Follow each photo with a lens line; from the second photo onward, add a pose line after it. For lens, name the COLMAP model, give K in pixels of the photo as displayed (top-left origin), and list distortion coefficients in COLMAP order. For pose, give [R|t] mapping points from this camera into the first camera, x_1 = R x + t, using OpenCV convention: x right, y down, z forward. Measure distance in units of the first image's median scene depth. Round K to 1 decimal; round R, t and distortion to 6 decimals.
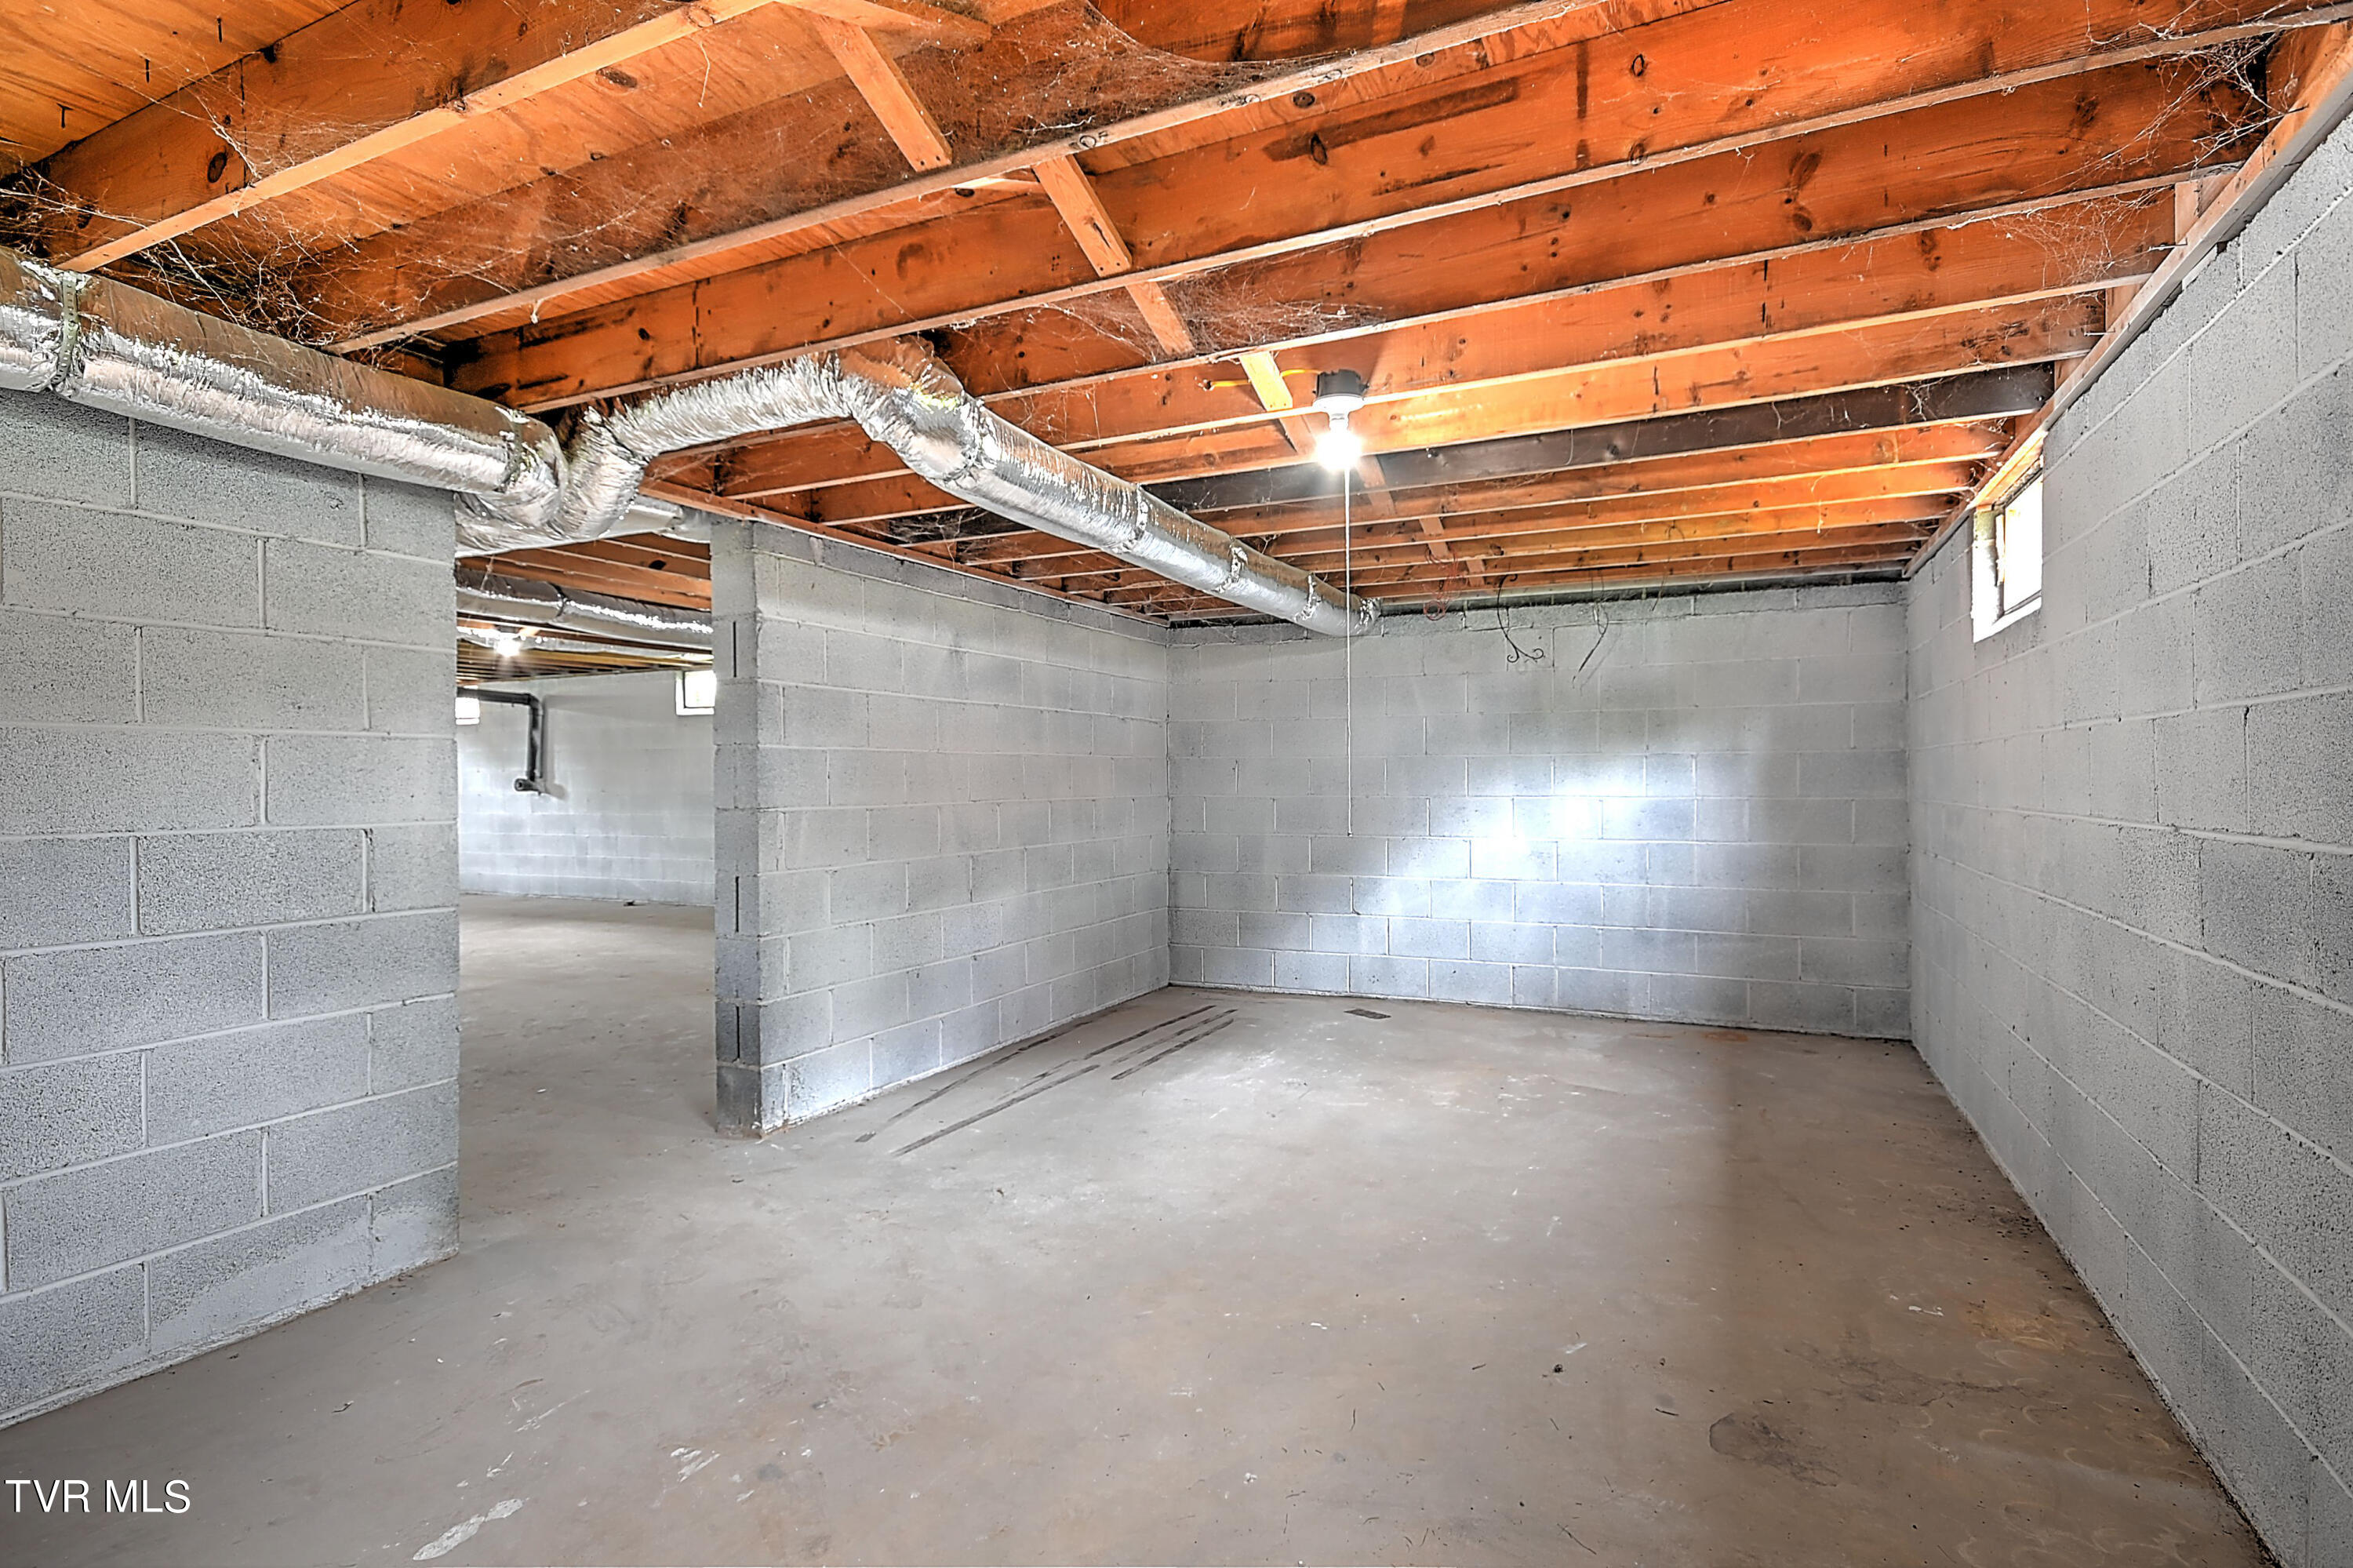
lens RADIAL K [[1106.8, 0, 1180.8], [0, 1106.8, 789.7], [0, 0, 1]] dist [0.000081, -0.001394]
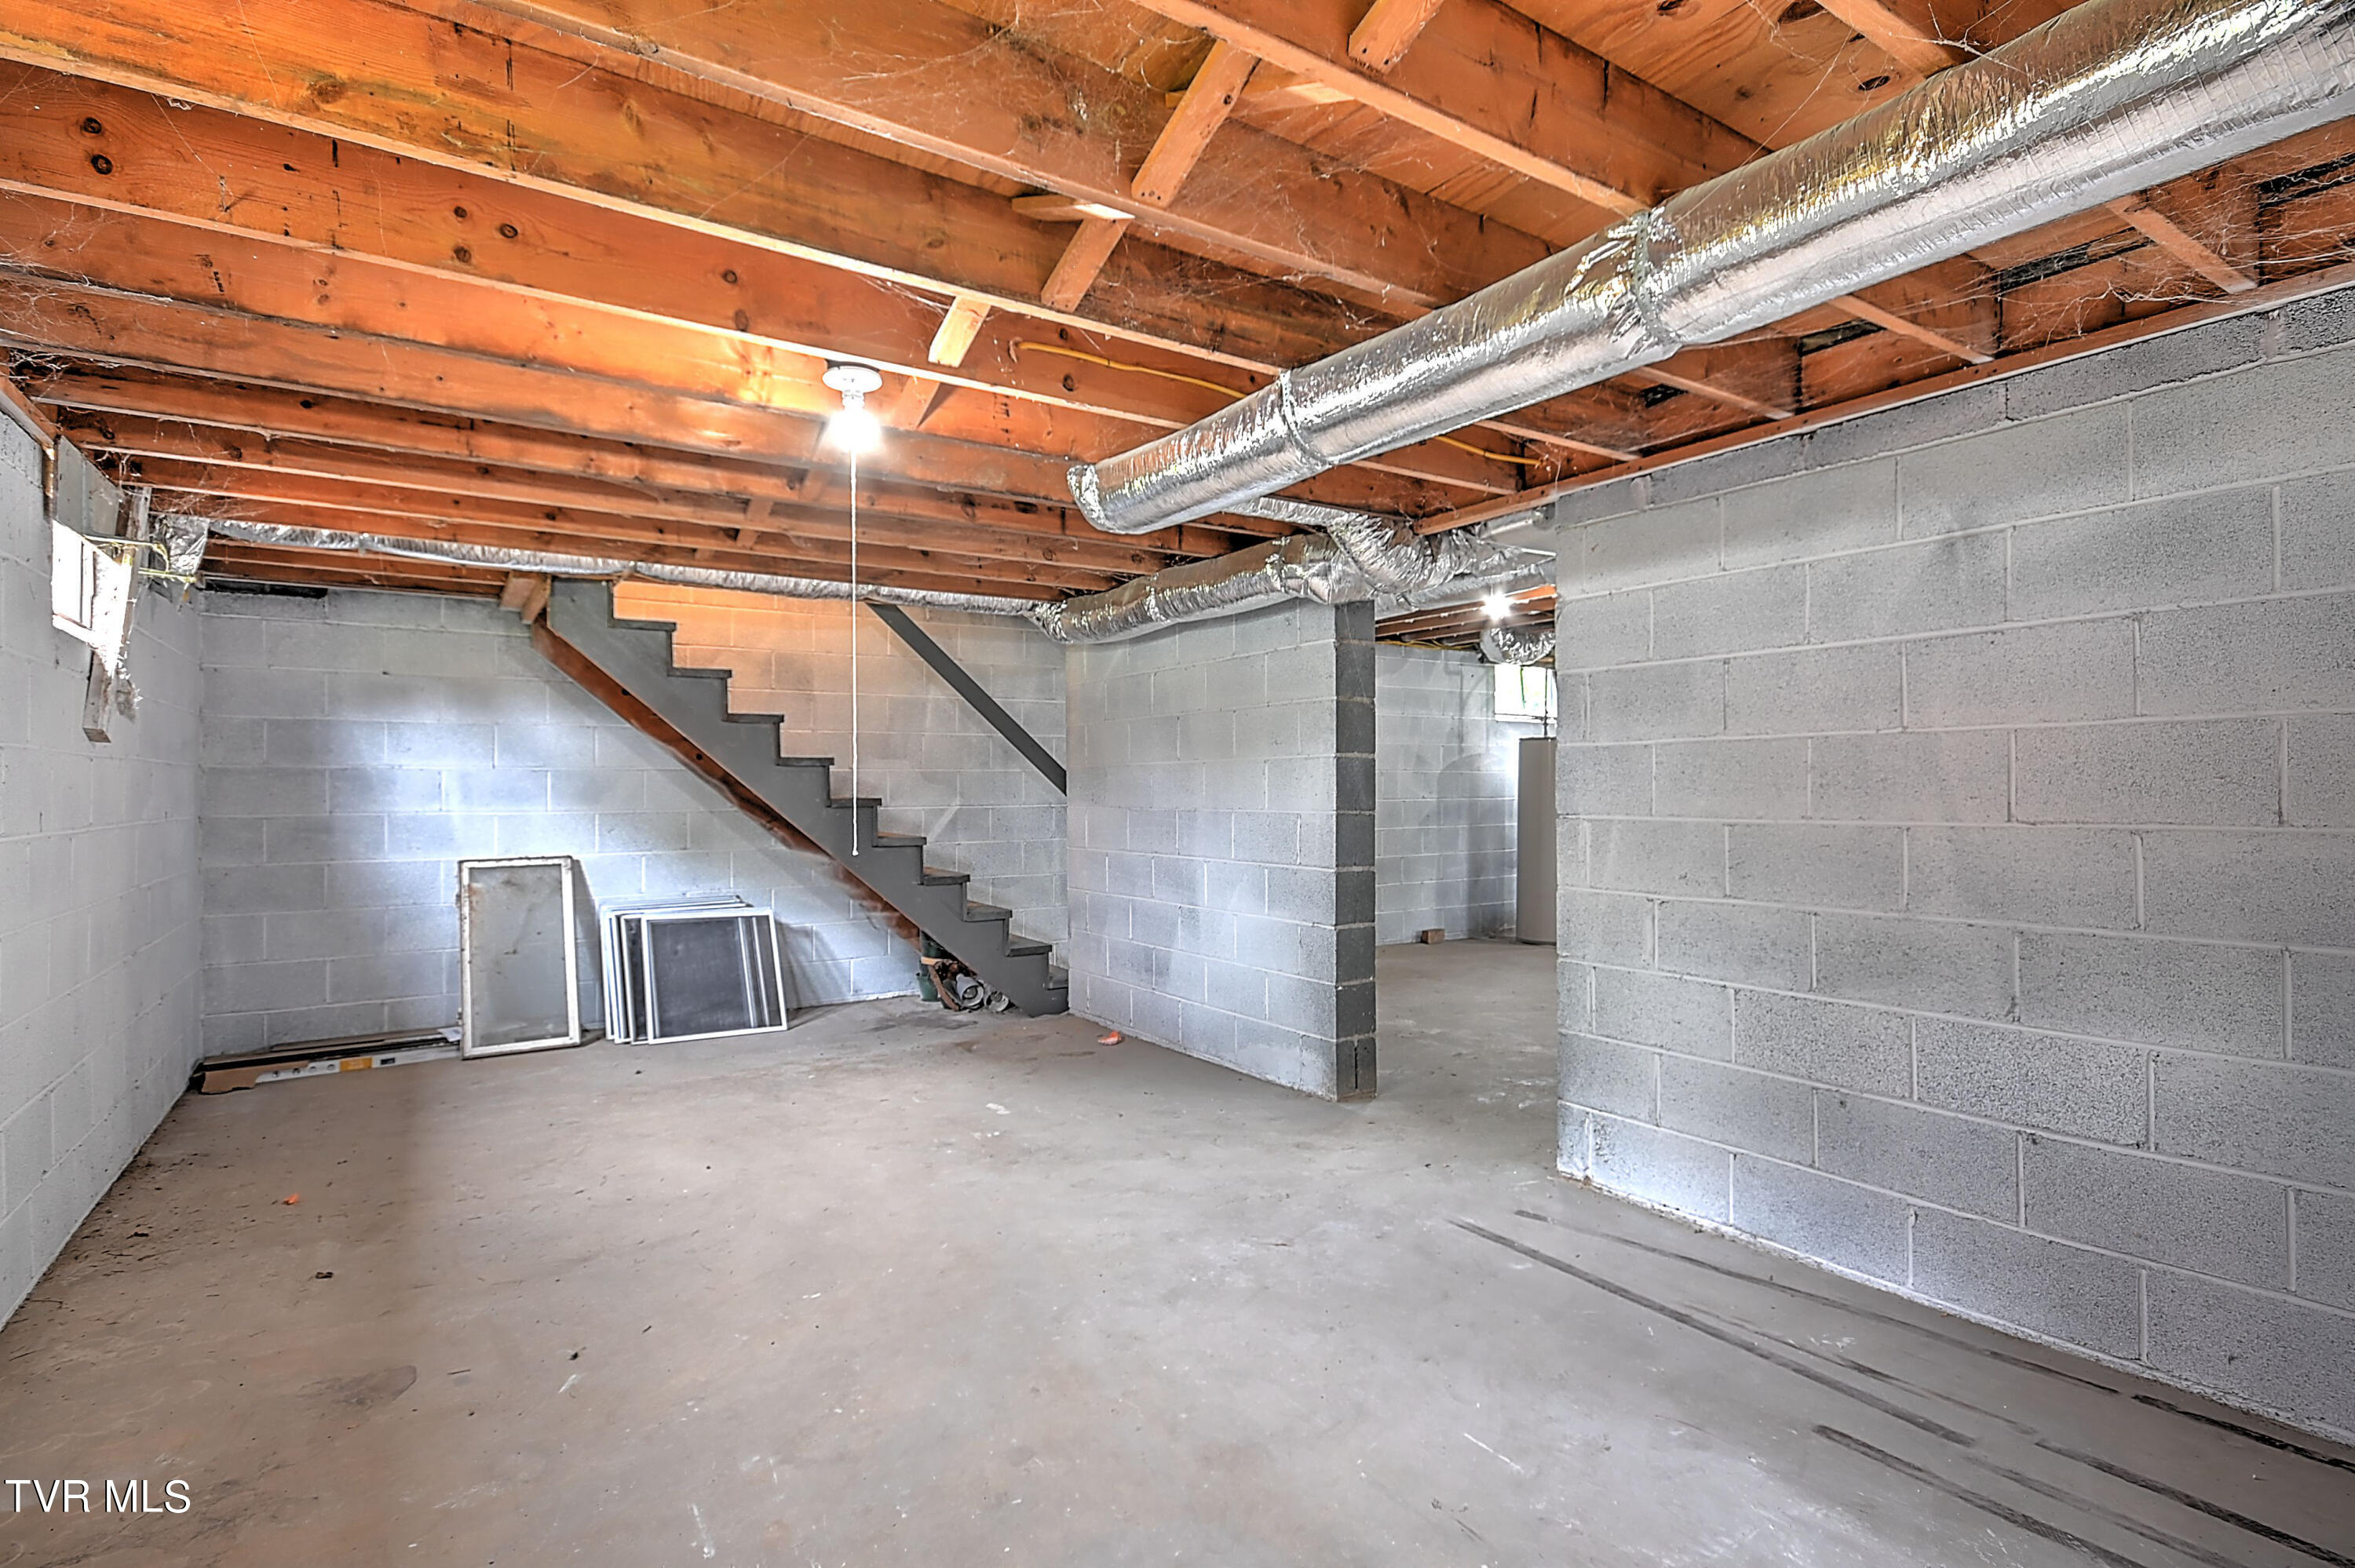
lens RADIAL K [[1107.6, 0, 1174.3], [0, 1107.6, 783.1], [0, 0, 1]] dist [0.000081, -0.001394]
pose [[-0.499901, 0.005699, -0.866064, 0.556196], [0.001506, 0.999983, 0.005711, -0.014076], [0.866081, 0.001551, -0.499901, 1.165001]]
